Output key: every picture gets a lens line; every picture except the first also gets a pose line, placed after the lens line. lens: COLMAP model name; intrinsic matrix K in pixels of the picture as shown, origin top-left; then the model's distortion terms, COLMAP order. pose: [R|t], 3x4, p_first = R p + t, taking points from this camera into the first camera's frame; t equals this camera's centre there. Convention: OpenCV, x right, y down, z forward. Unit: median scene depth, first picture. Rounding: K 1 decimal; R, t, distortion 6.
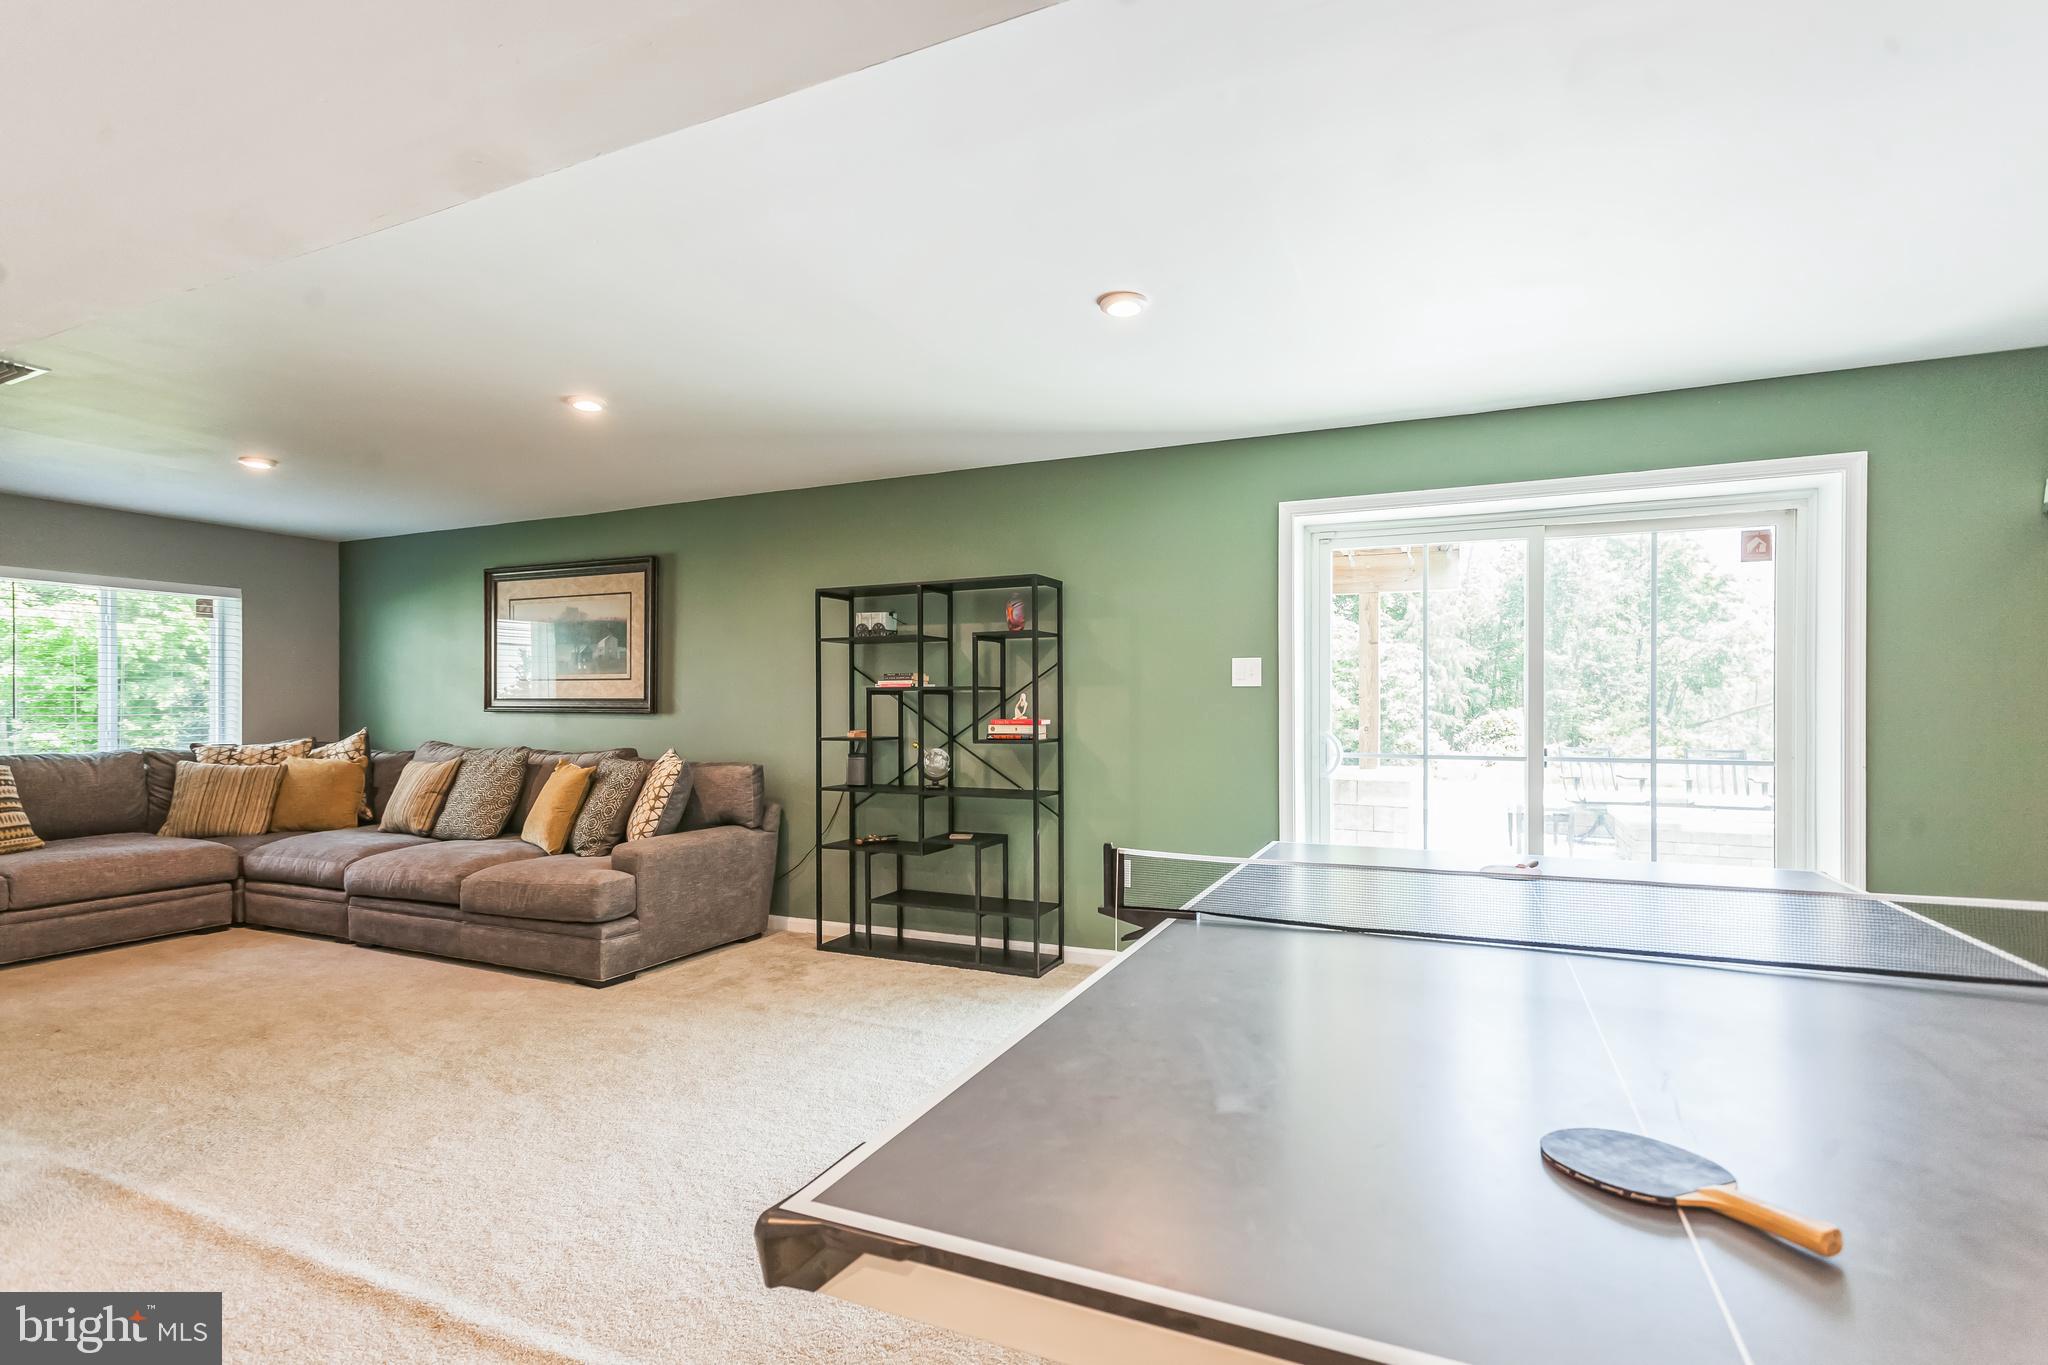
lens RADIAL K [[971.1, 0, 1017.0], [0, 971.1, 692.0], [0, 0, 1]] dist [0.003071, -0.000916]
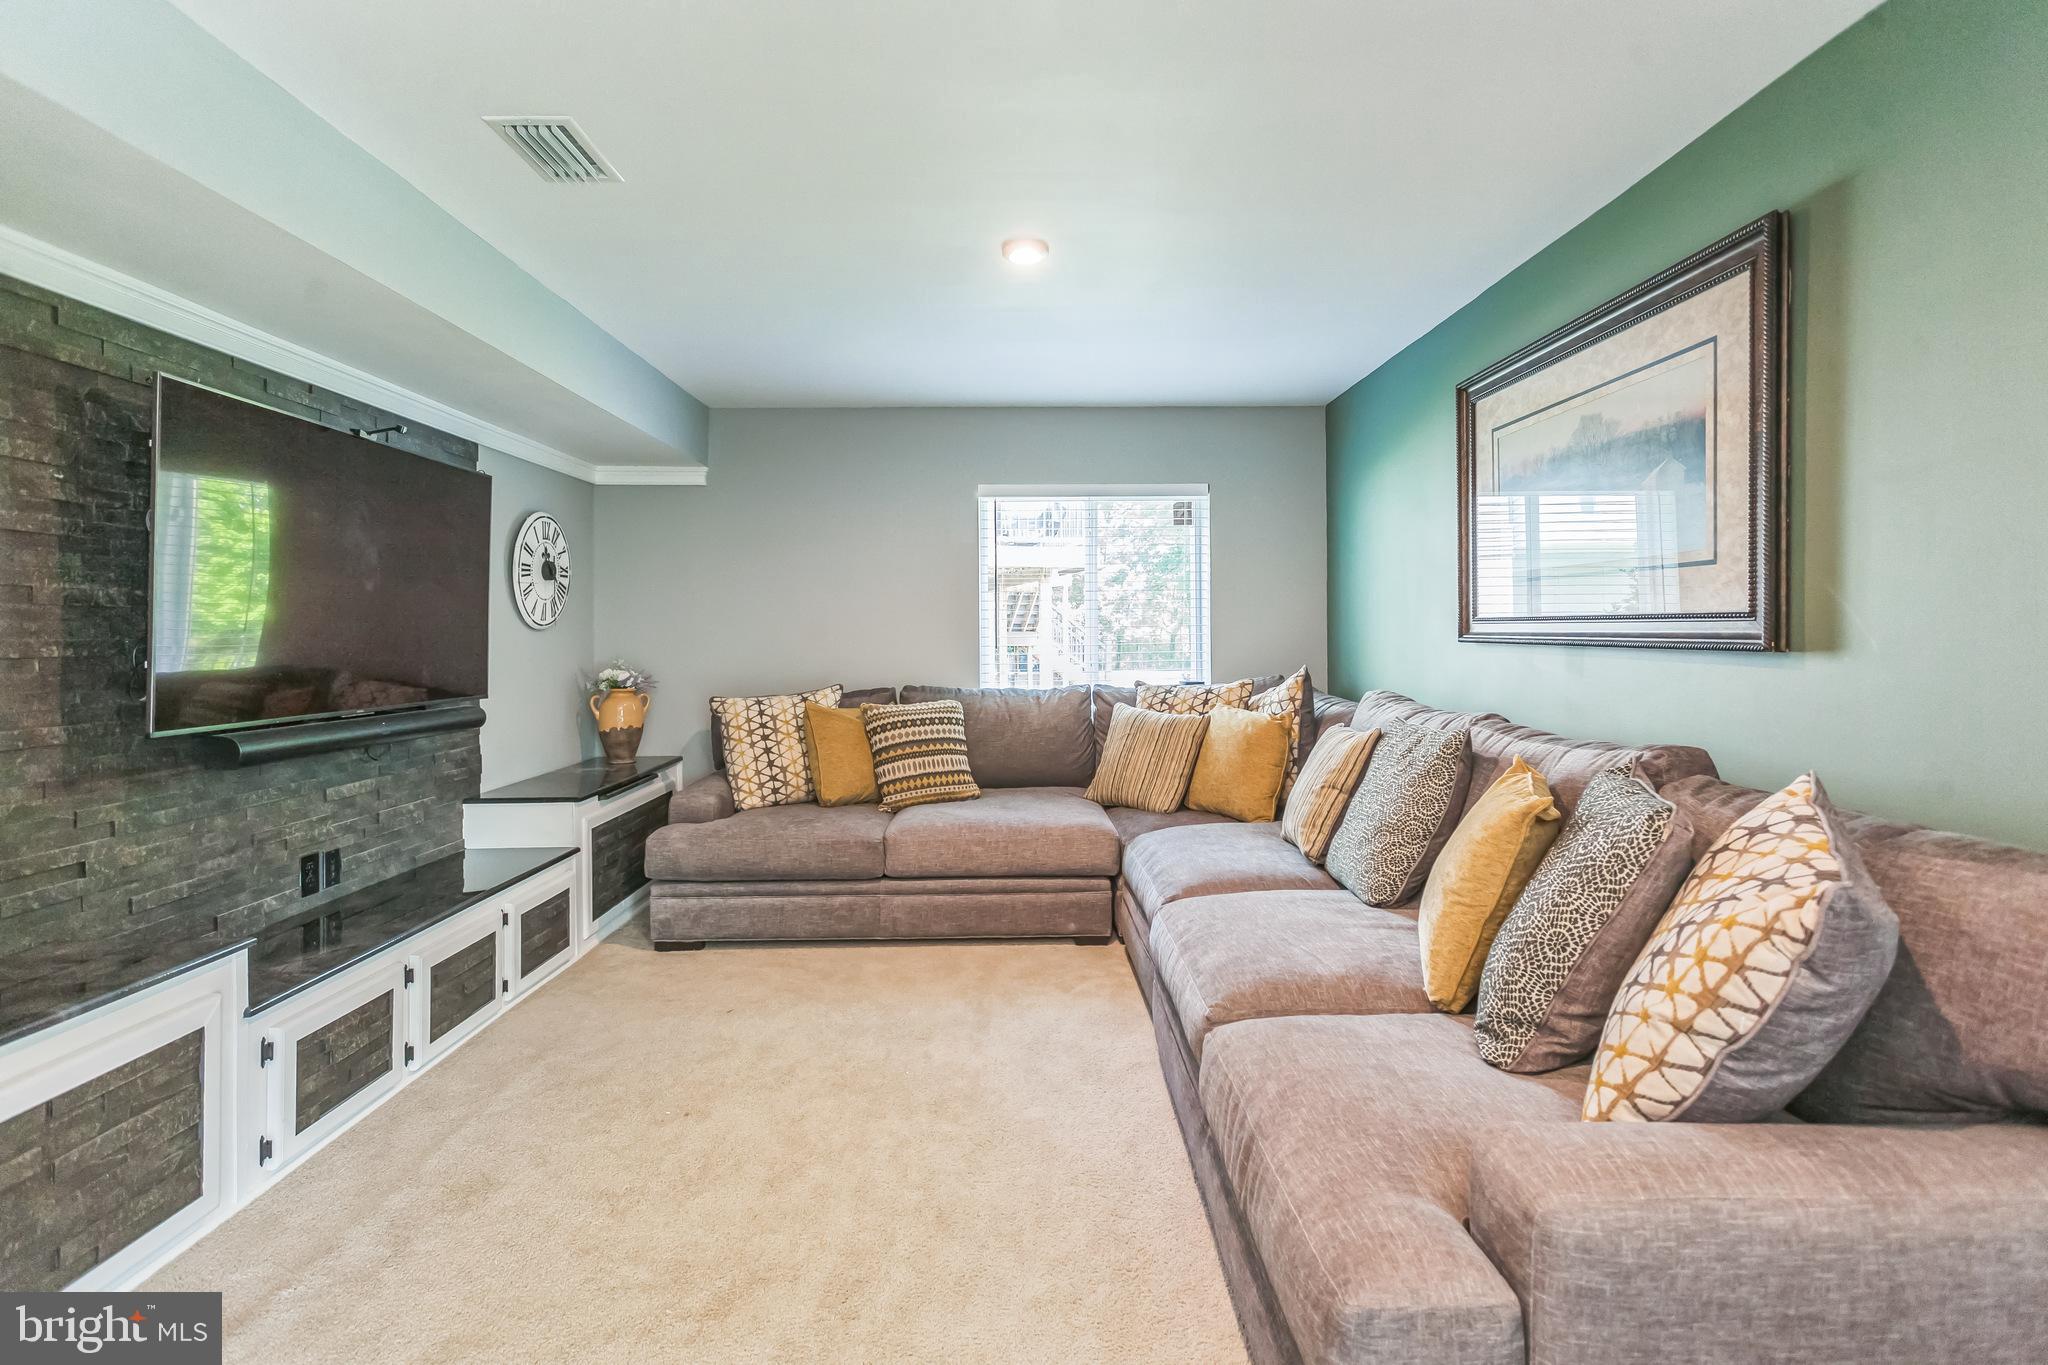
lens RADIAL K [[988.1, 0, 1027.8], [0, 988.1, 636.9], [0, 0, 1]] dist [0.015781, 0.000084]
pose [[0.435117, -0.000439, -0.900374, -0.165682], [0.021866, 0.999710, 0.010080, 0.006894], [0.900108, -0.024073, 0.435000, 0.602237]]
